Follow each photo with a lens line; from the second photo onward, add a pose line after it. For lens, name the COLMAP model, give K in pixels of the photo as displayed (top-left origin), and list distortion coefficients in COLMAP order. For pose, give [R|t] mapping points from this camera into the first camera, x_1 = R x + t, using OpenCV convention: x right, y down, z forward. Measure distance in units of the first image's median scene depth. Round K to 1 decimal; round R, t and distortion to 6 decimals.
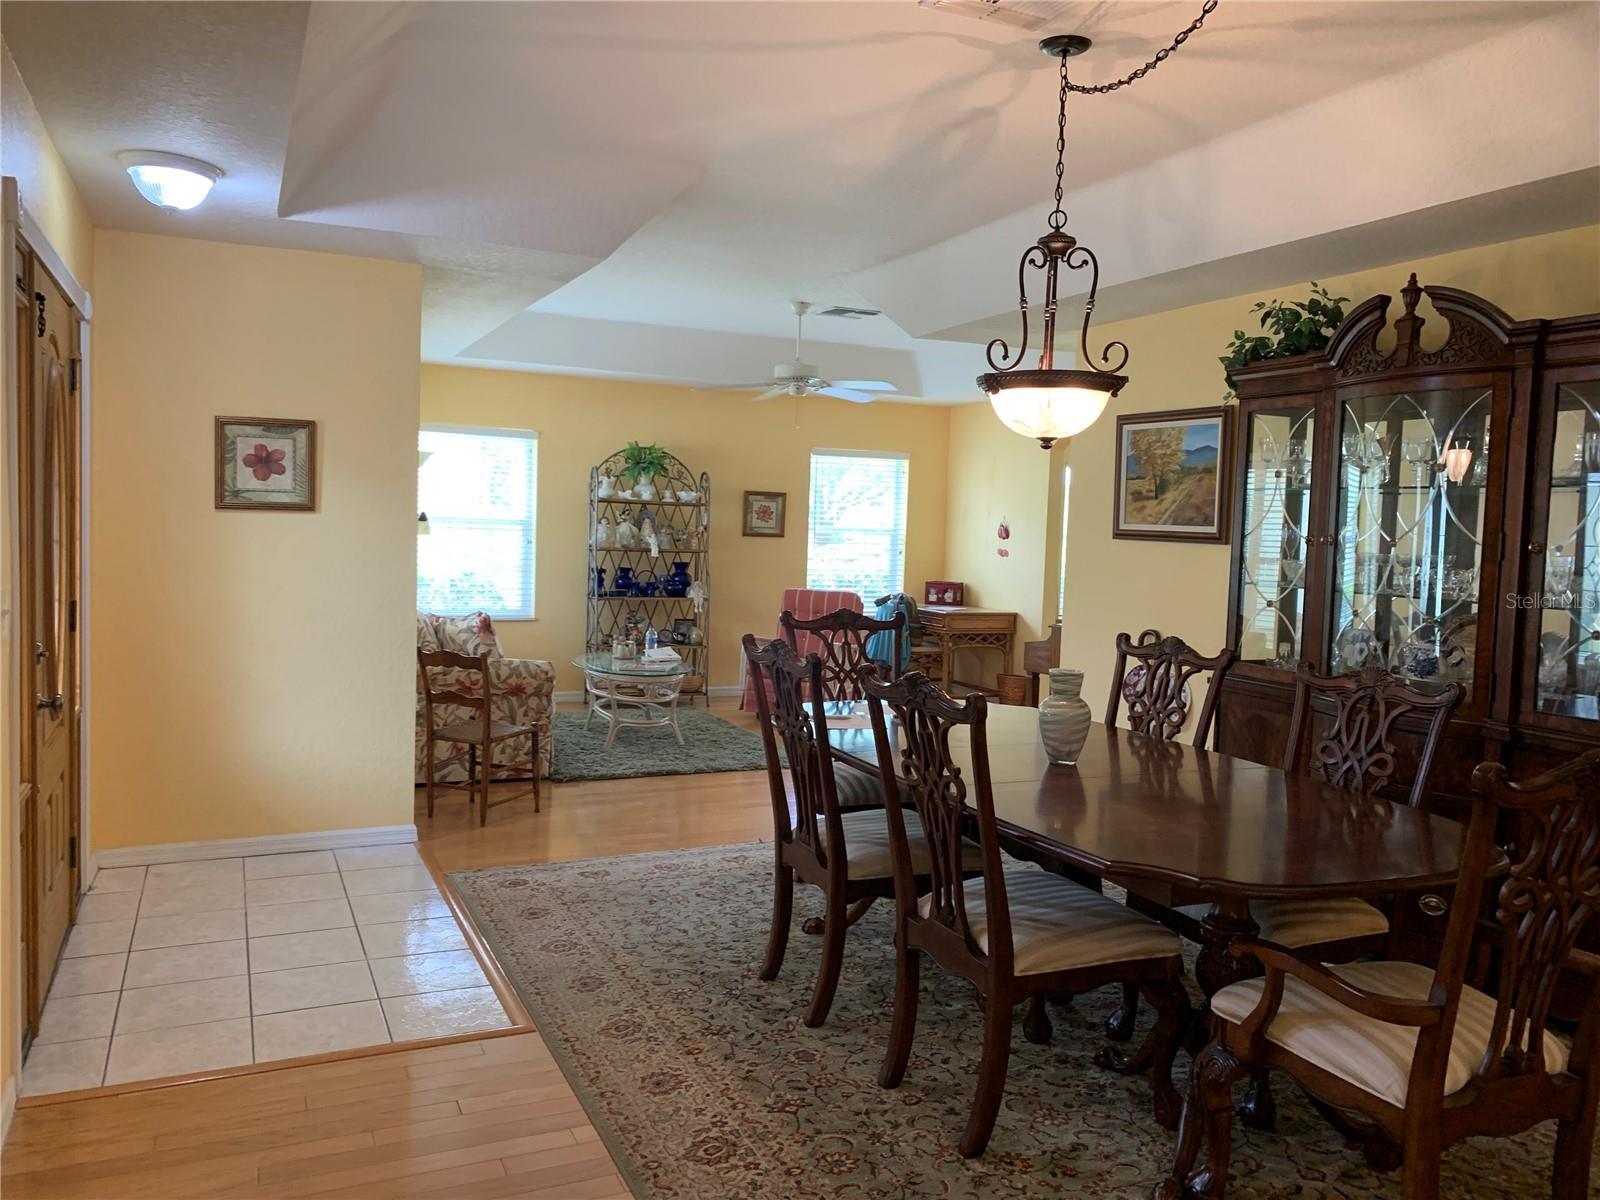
lens RADIAL K [[1222.6, 0, 800.0], [0, 1222.6, 600.0], [0, 0, 1]] dist [0.003062, -0.002899]
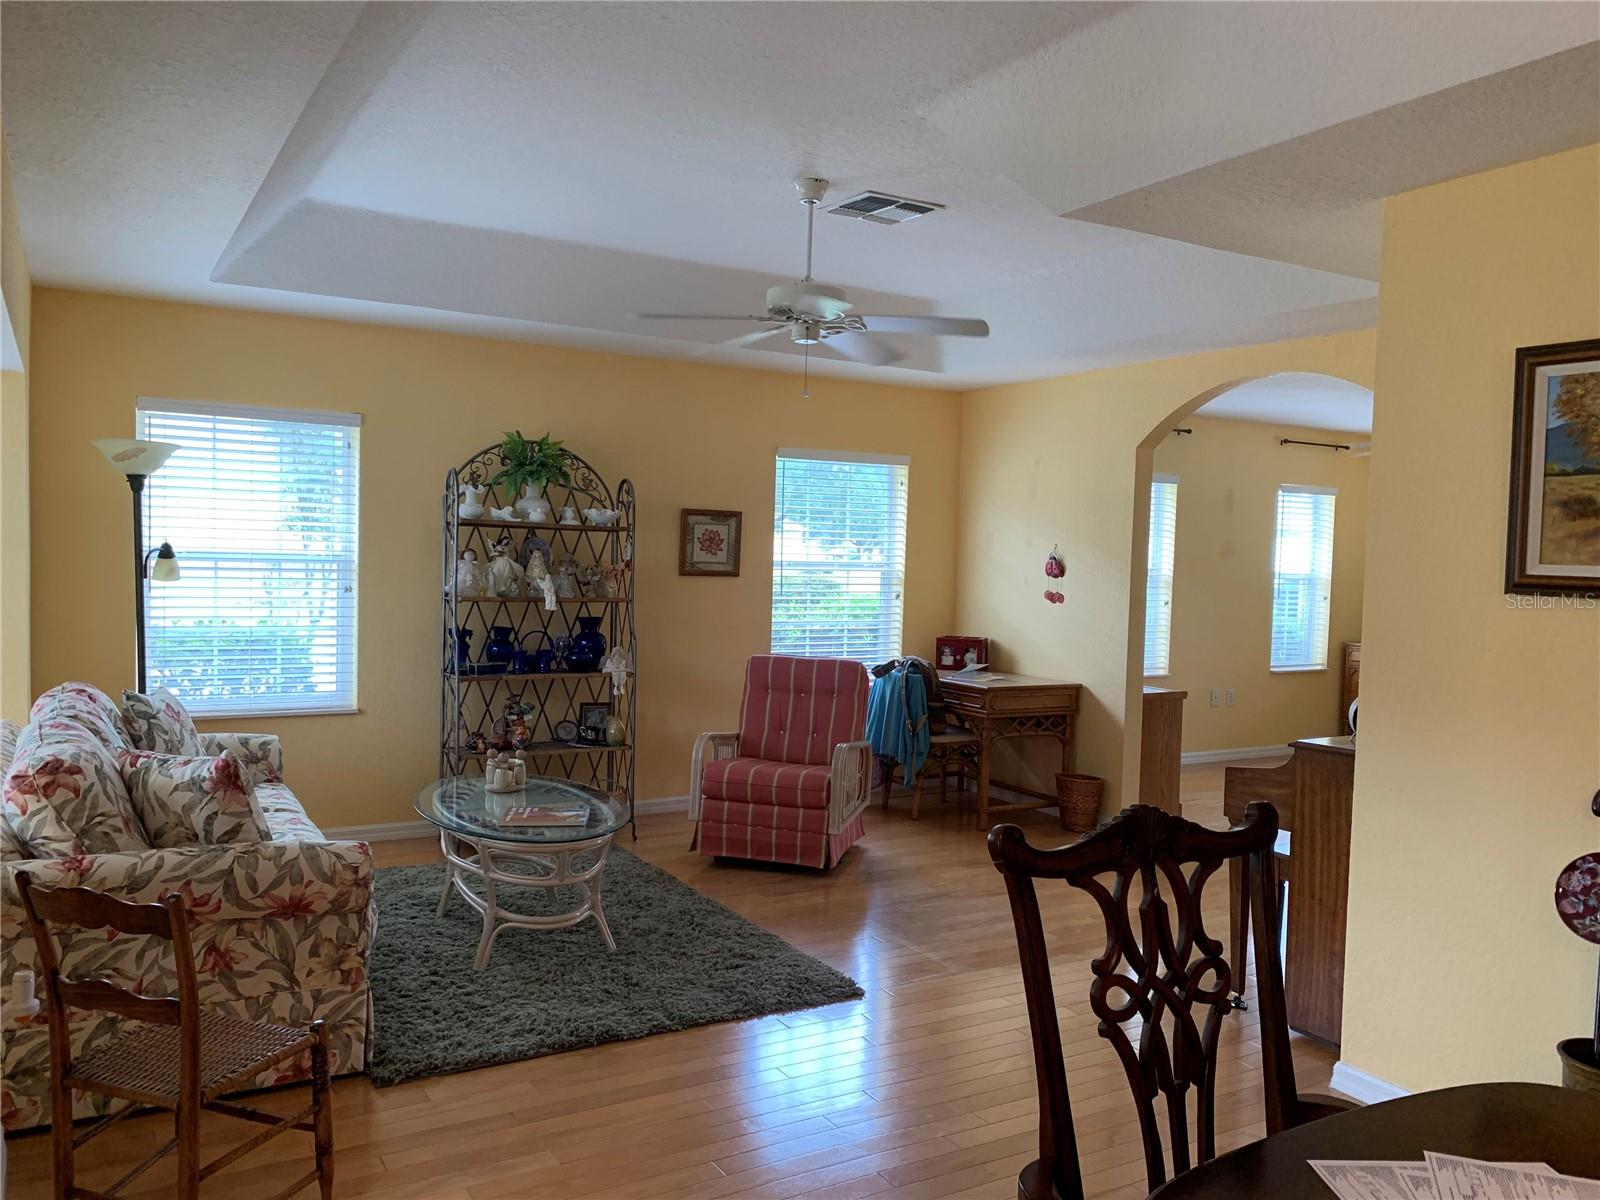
lens RADIAL K [[1279.1, 0, 809.6], [0, 1279.1, 609.4], [0, 0, 1]] dist [0.062117, -0.274347]
pose [[0.994610, -0.010183, 0.103190, -0.052099], [0.011783, 0.999819, -0.014916, -0.023999], [-0.103020, 0.016052, 0.994550, 0.313353]]
